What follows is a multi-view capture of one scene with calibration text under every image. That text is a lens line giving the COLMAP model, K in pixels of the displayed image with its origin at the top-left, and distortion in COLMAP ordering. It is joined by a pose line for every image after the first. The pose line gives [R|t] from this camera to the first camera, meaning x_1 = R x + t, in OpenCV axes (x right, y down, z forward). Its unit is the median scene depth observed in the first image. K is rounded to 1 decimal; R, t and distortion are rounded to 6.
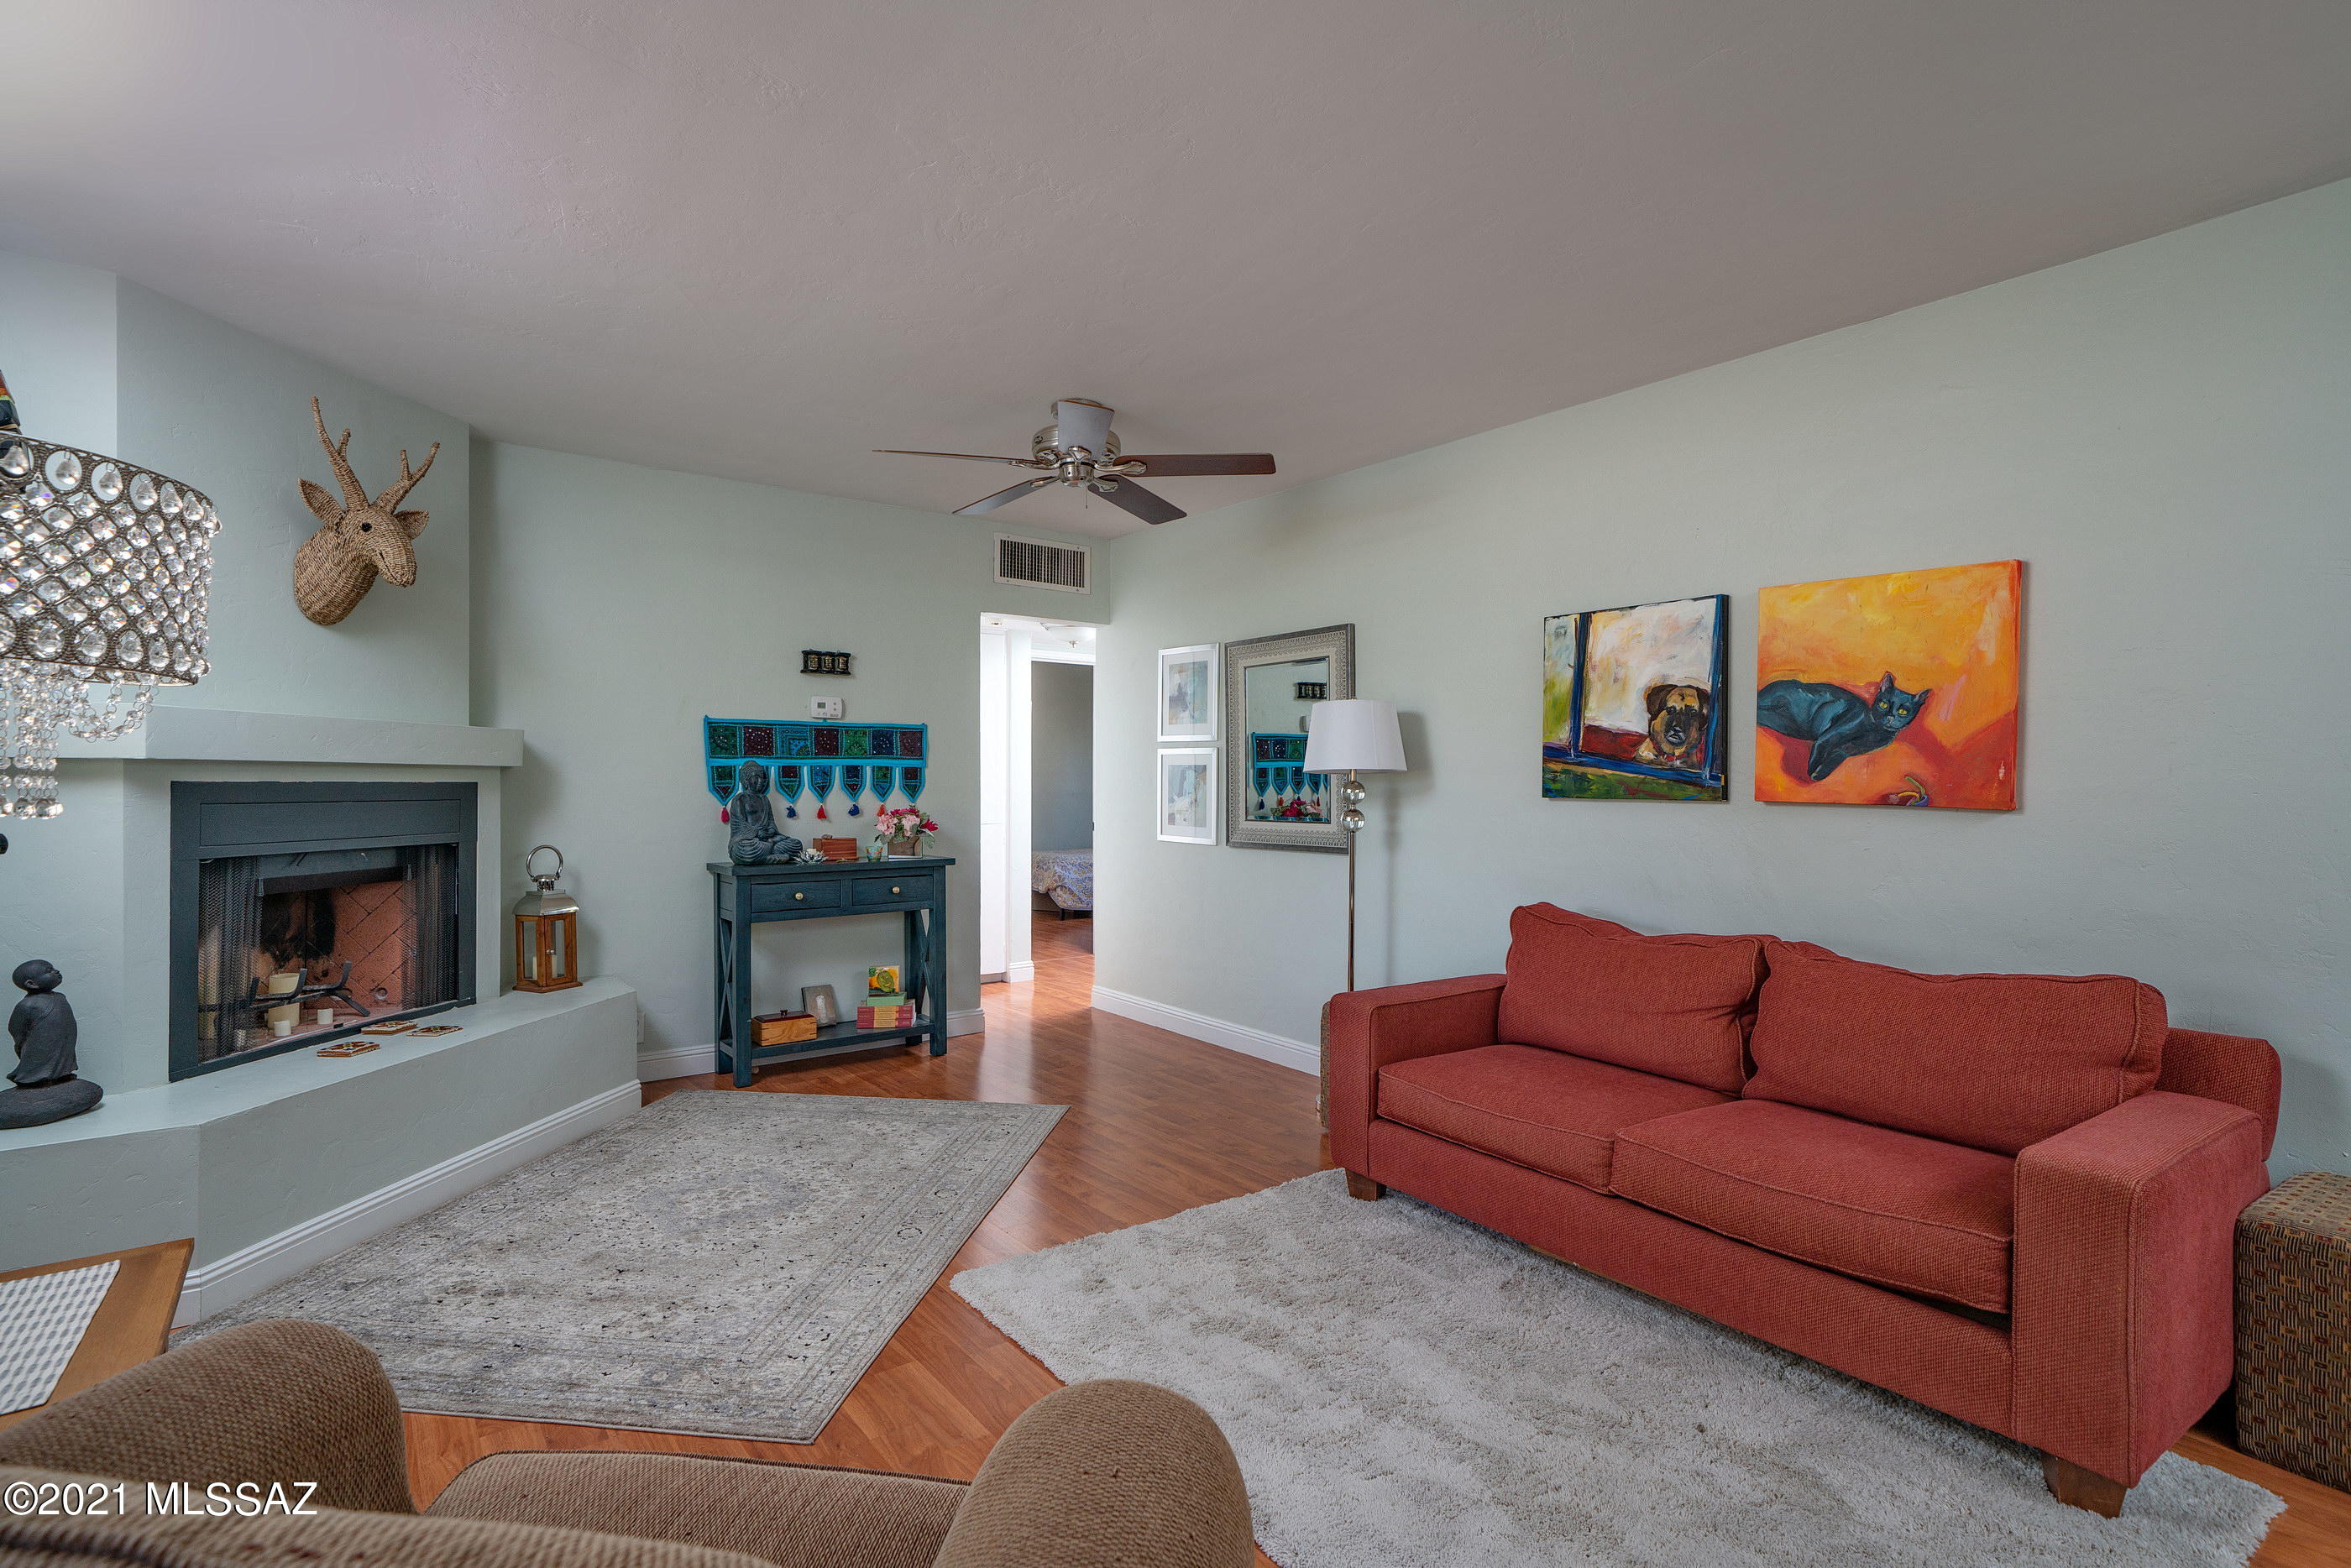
lens RADIAL K [[1084.3, 0, 1163.2], [0, 1084.3, 779.1], [0, 0, 1]] dist [0.000158, 0.000297]
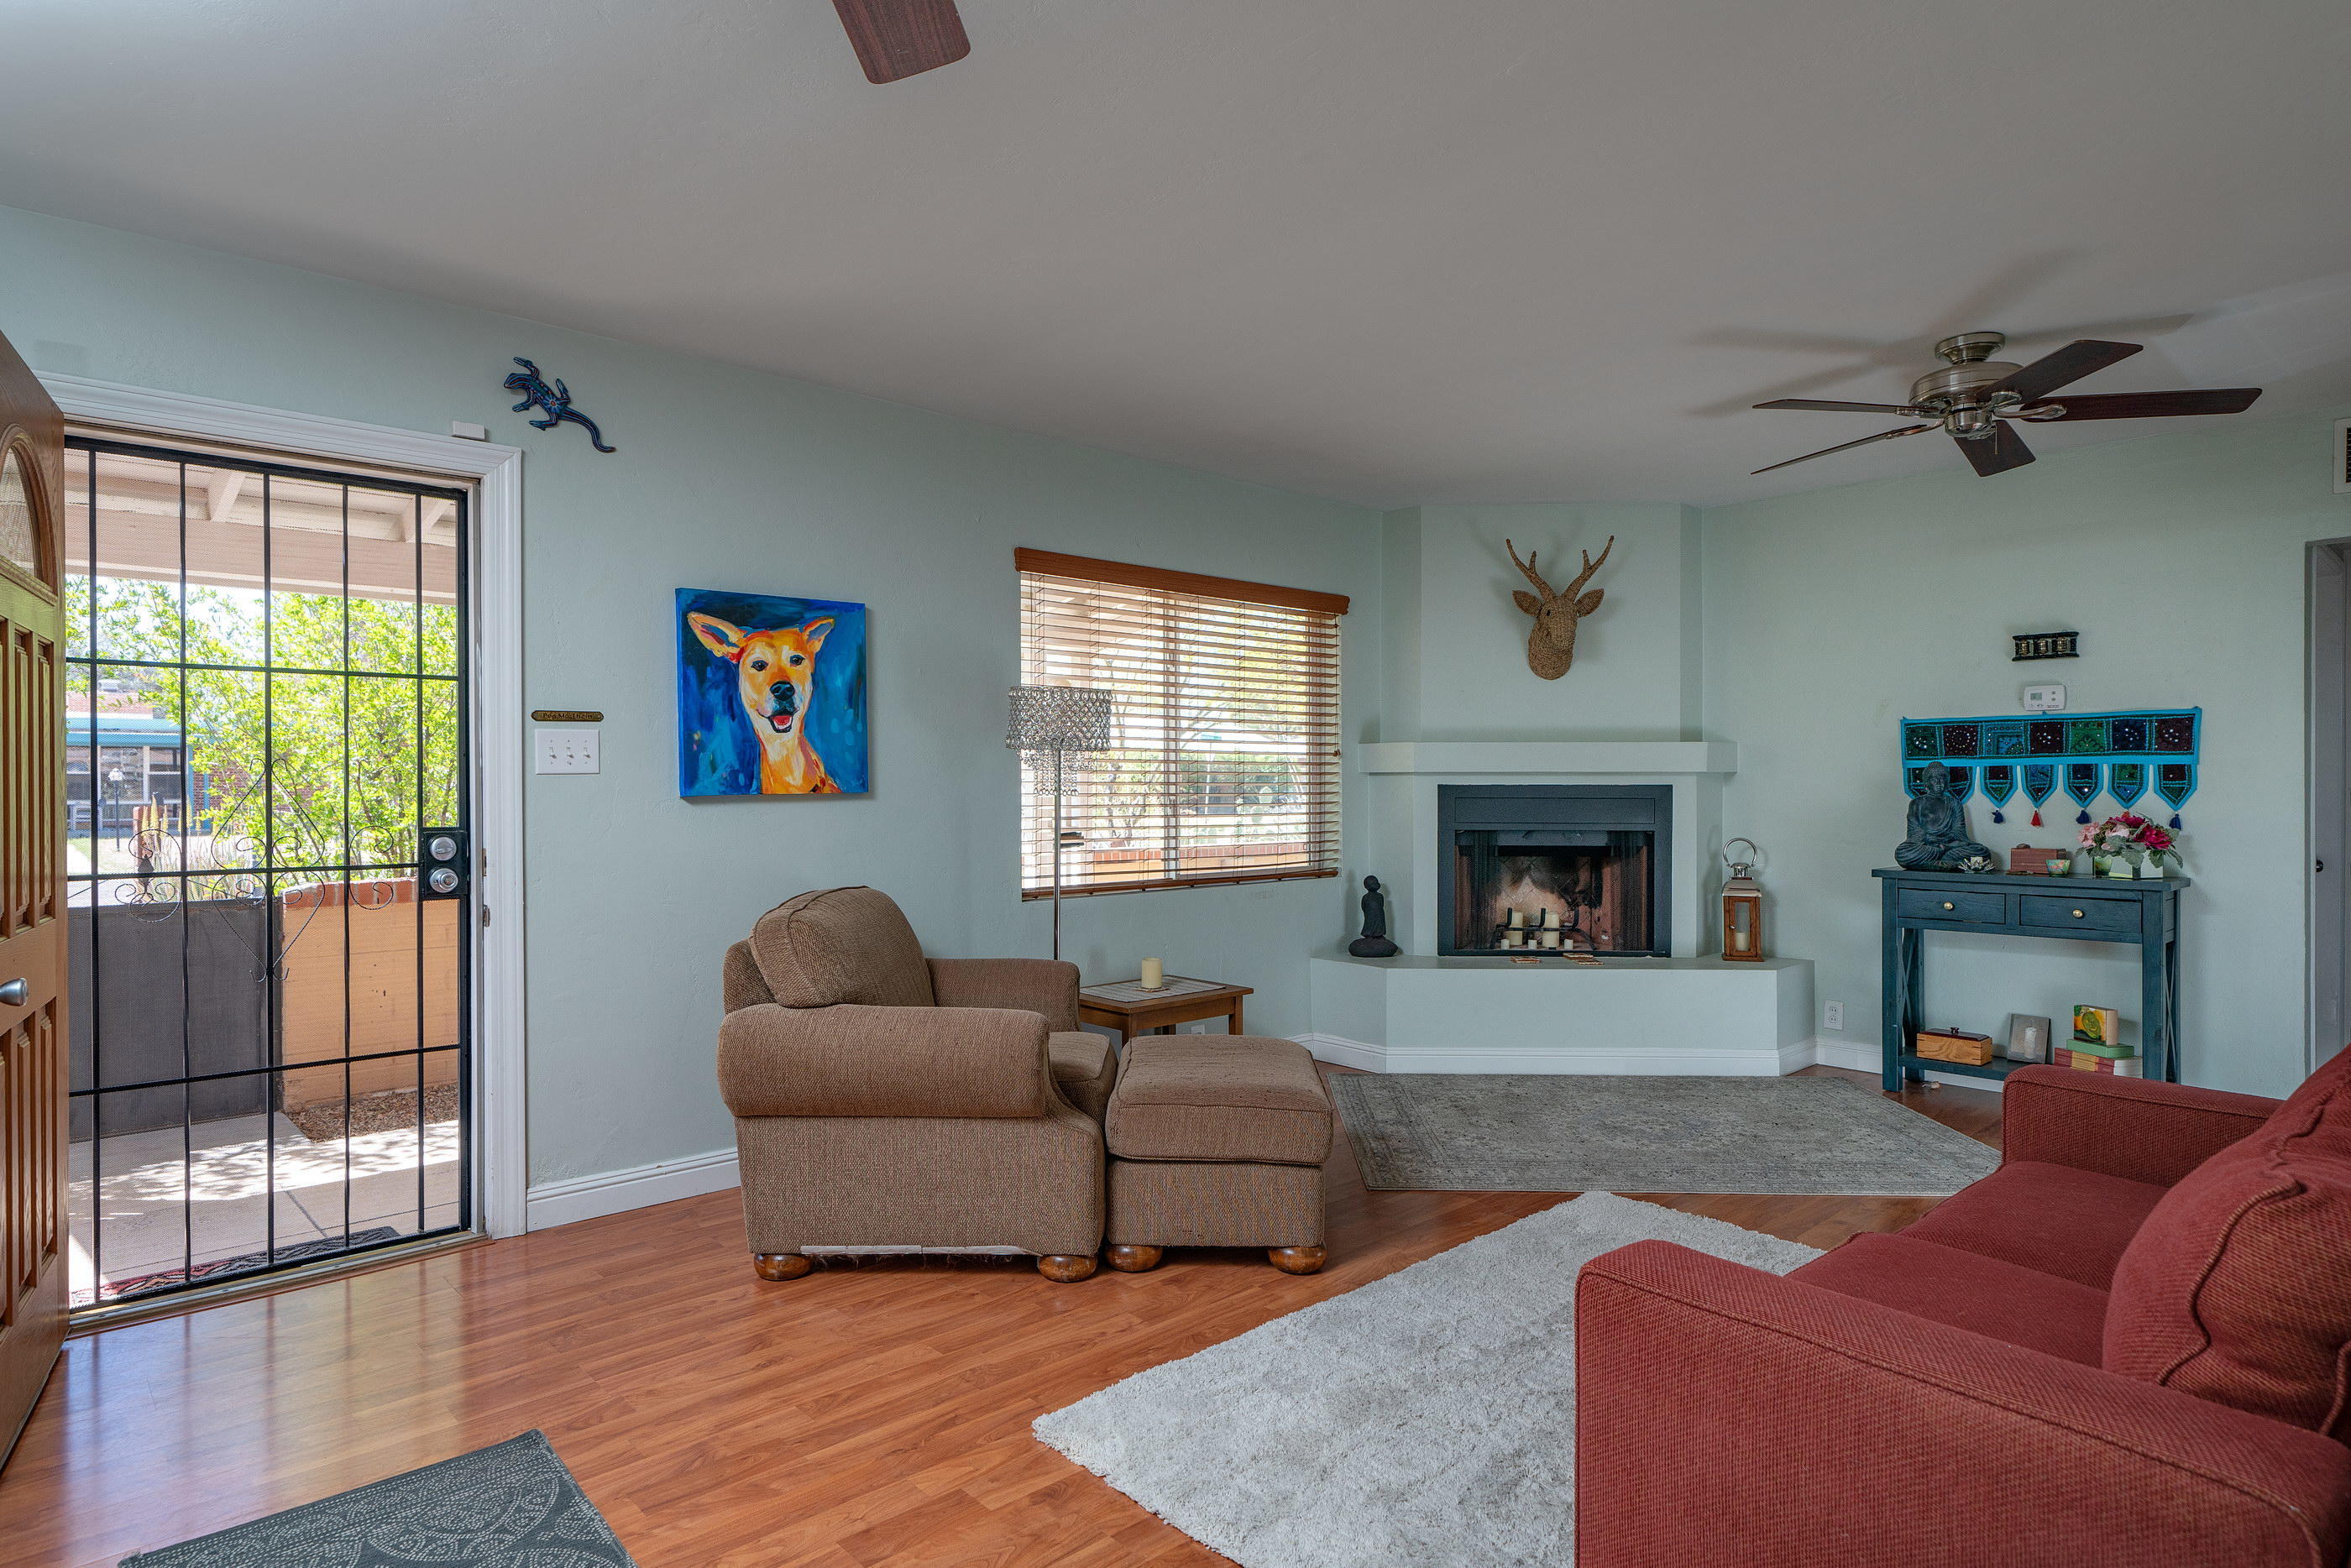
lens RADIAL K [[1273.3, 0, 1196.2], [0, 1273.3, 796.2], [0, 0, 1]] dist [-0.000682, -0.000148]
pose [[0.120417, 0.005687, -0.992707, 0.634189], [0.004583, 0.999970, 0.006285, 0.003203], [0.992713, -0.005307, 0.120387, 0.210648]]
